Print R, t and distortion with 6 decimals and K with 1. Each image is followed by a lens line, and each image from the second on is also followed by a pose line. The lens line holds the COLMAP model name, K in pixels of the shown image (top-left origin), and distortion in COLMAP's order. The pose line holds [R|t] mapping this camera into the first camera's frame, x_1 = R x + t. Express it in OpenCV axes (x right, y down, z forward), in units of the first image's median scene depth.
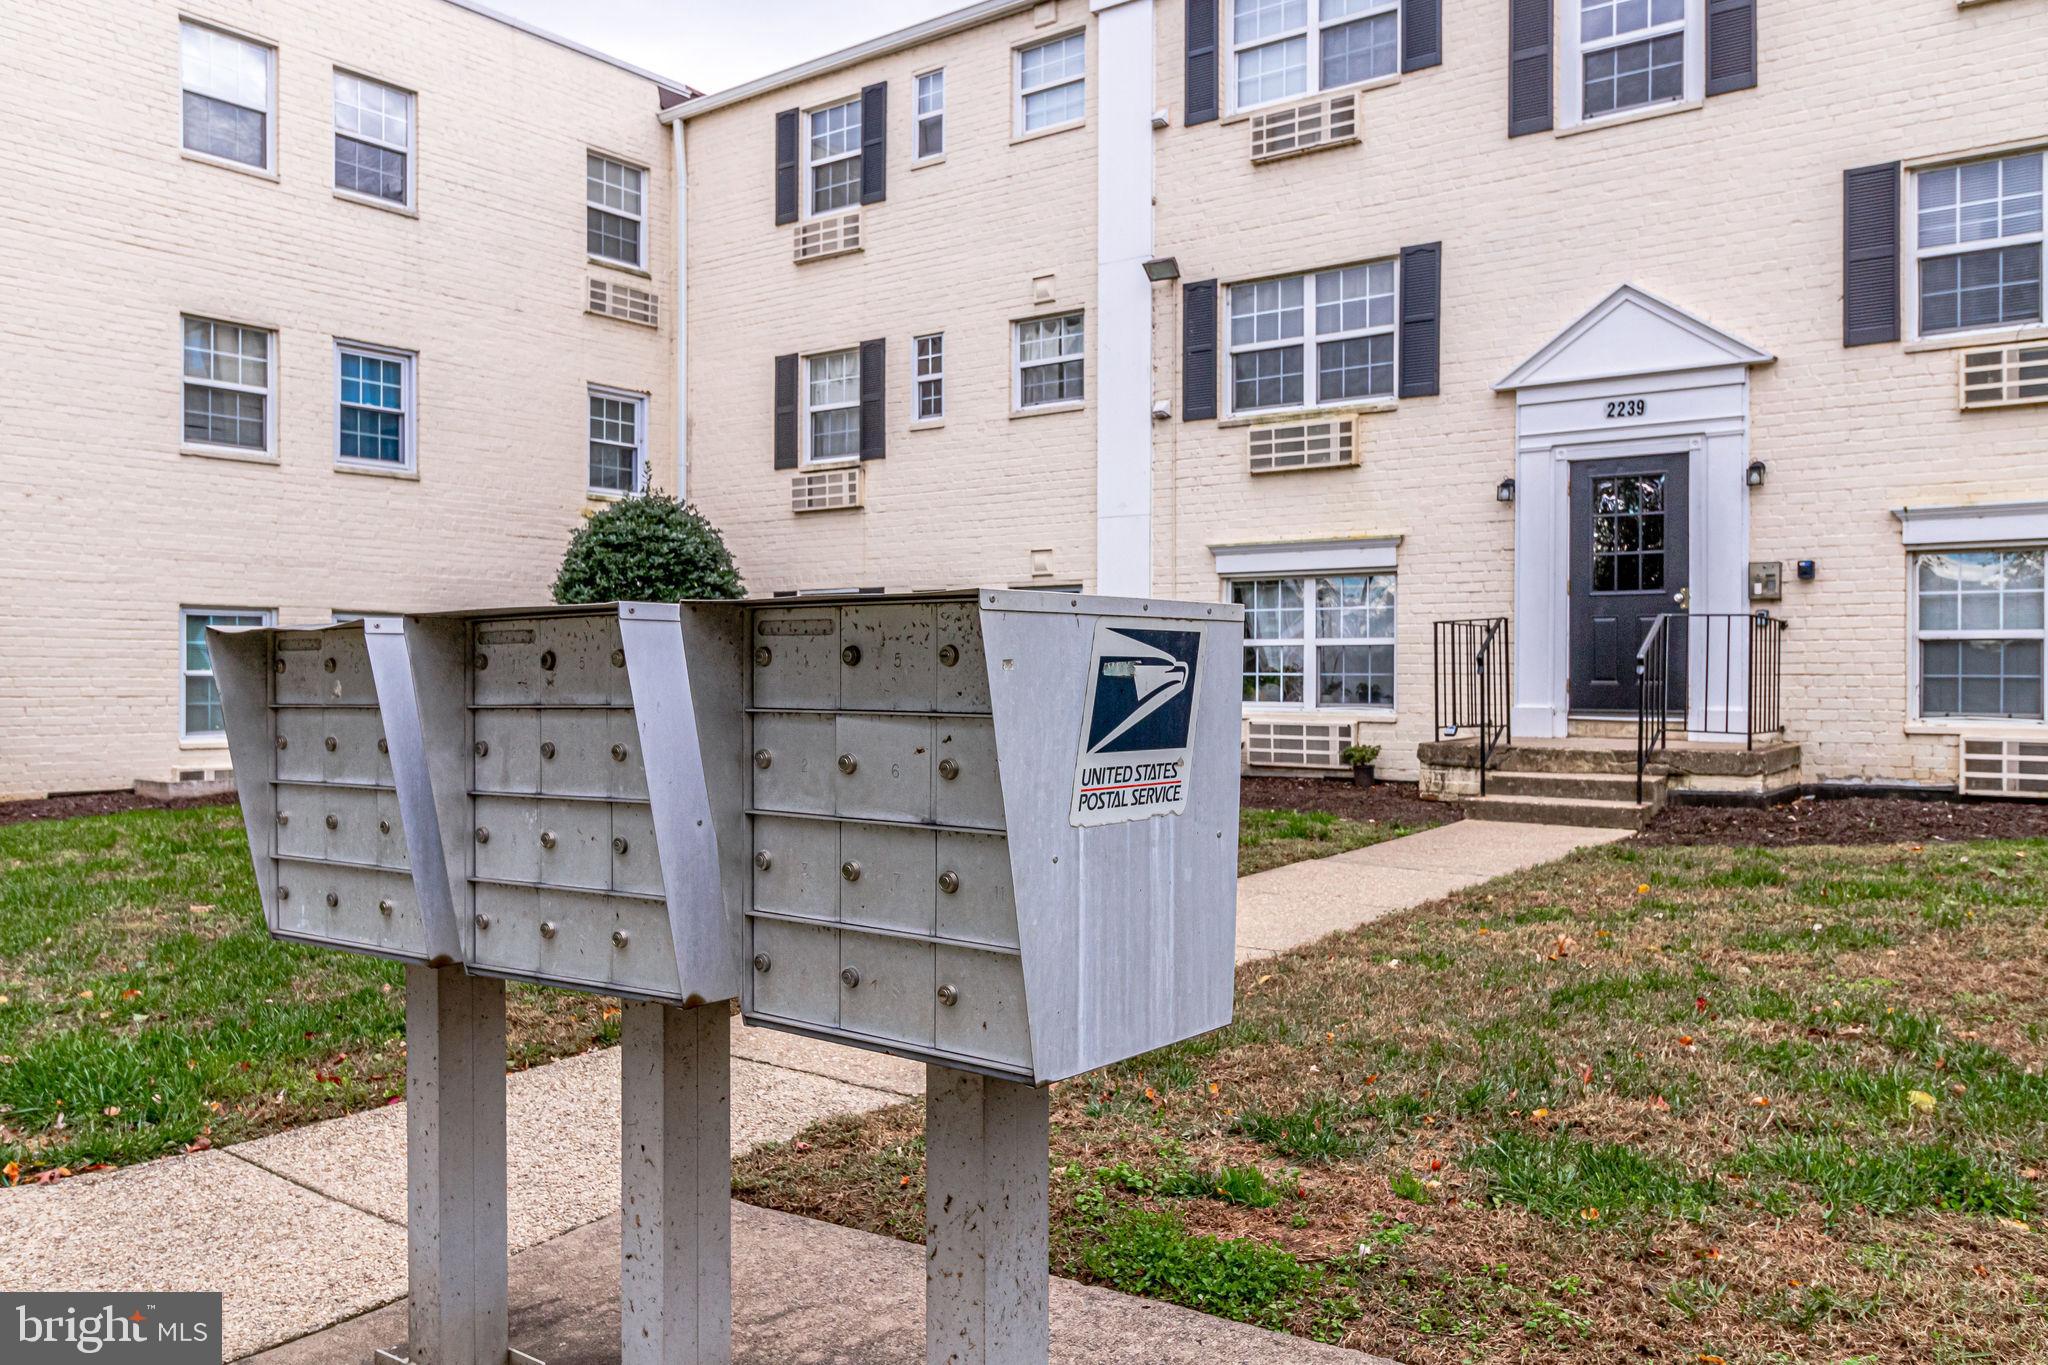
lens RADIAL K [[1570.9, 0, 1009.2], [0, 1570.9, 673.9], [0, 0, 1]] dist [0.011305, -0.003692]
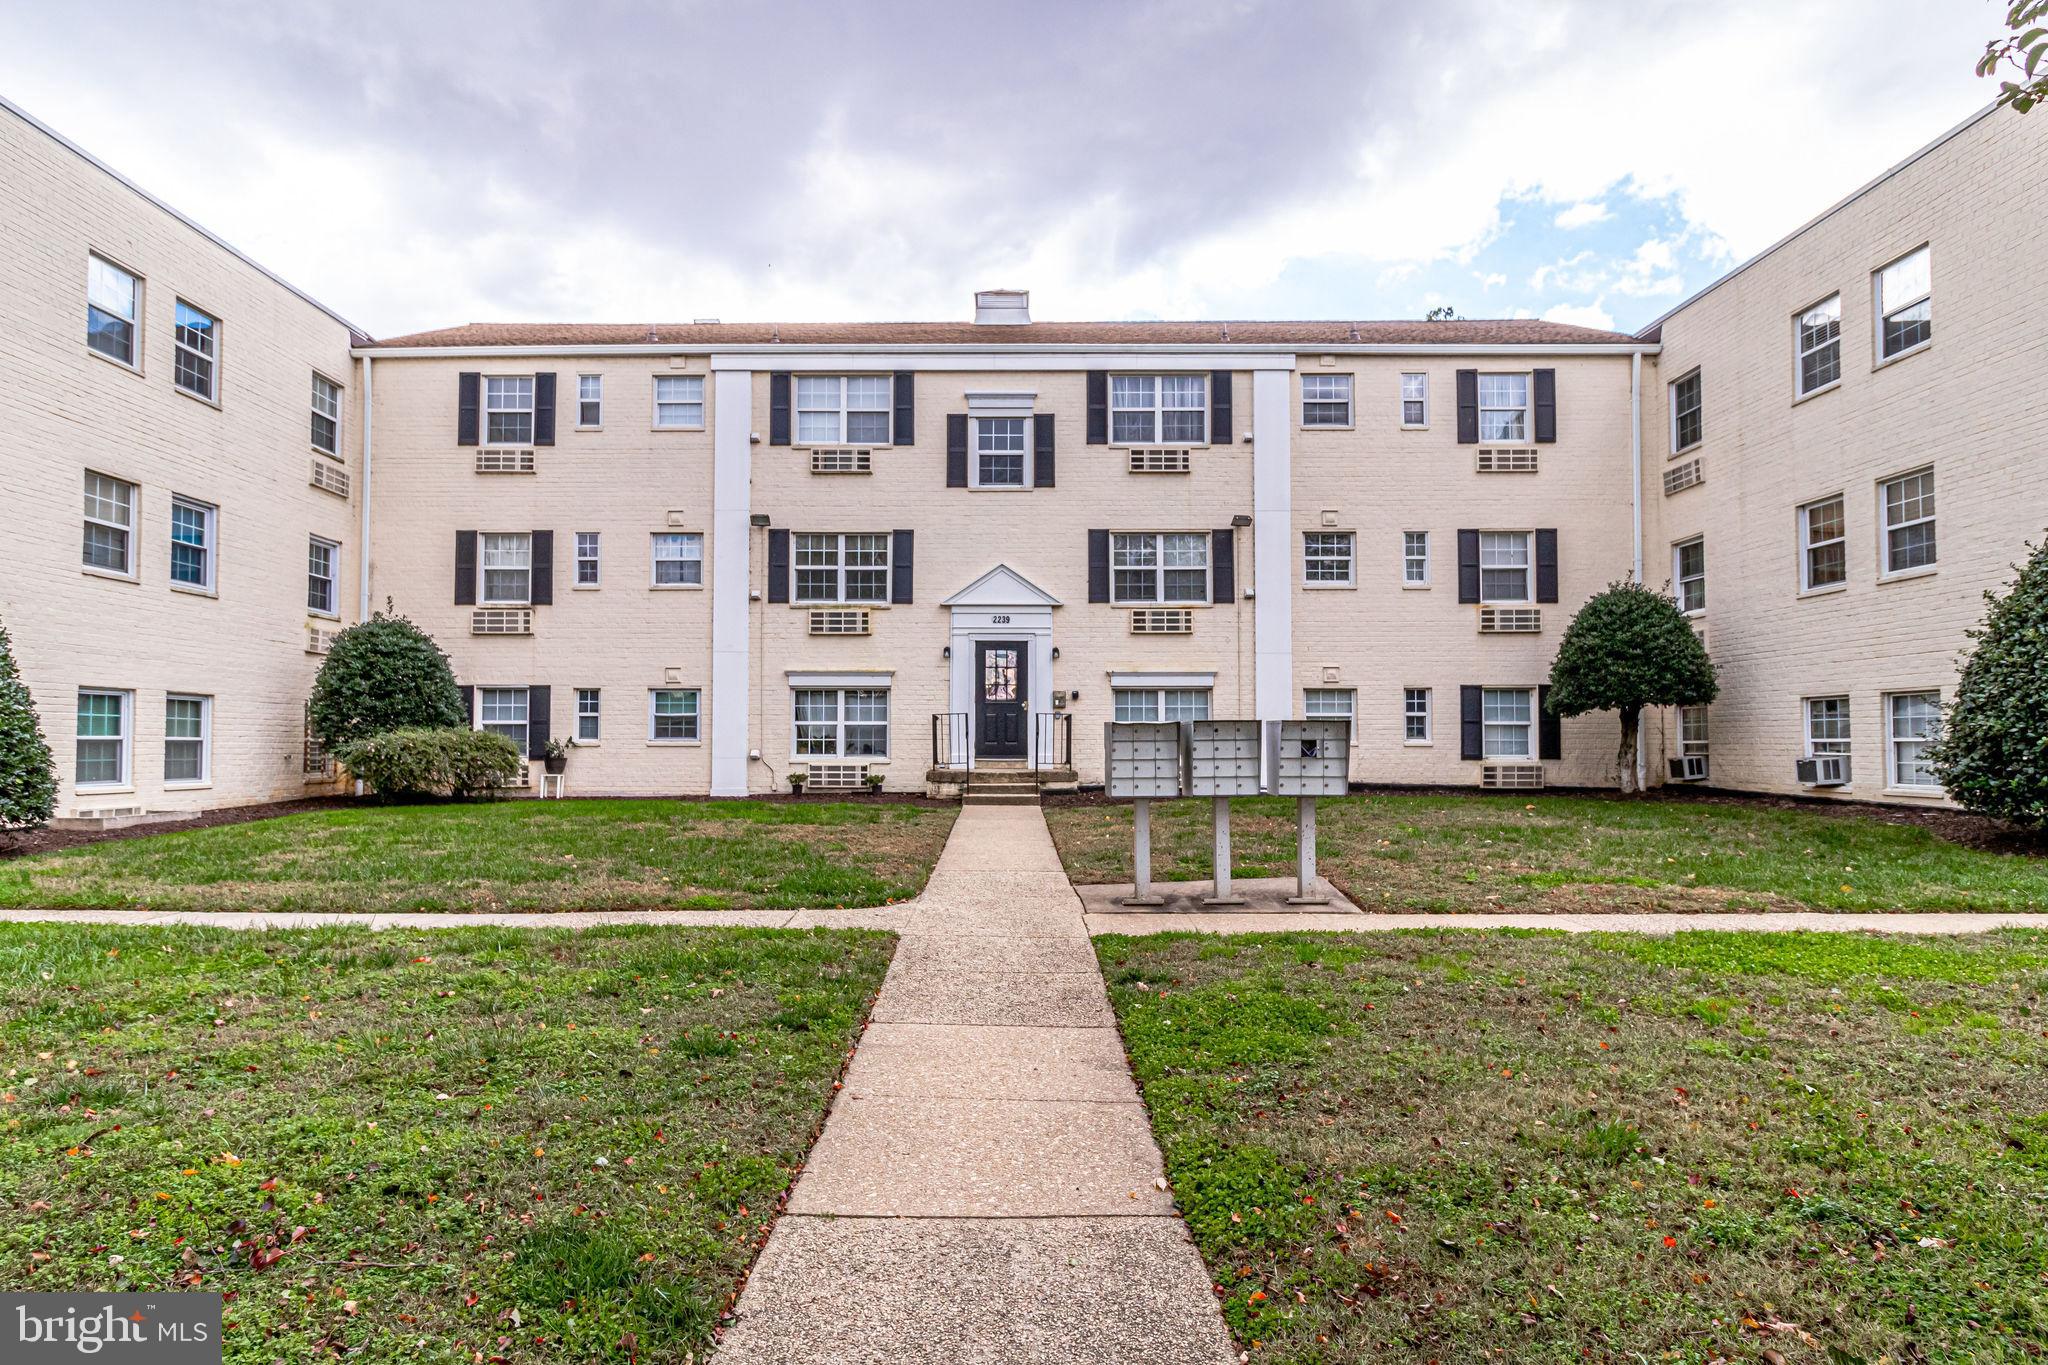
lens RADIAL K [[1131.5, 0, 993.3], [0, 1131.5, 712.4], [0, 0, 1]] dist [0.000479, 0.001858]
pose [[0.803918, 0.015944, 0.594526, -0.489043], [0.000671, 0.999616, -0.027716, 0.005497], [-0.594739, 0.022680, 0.803599, -0.234680]]
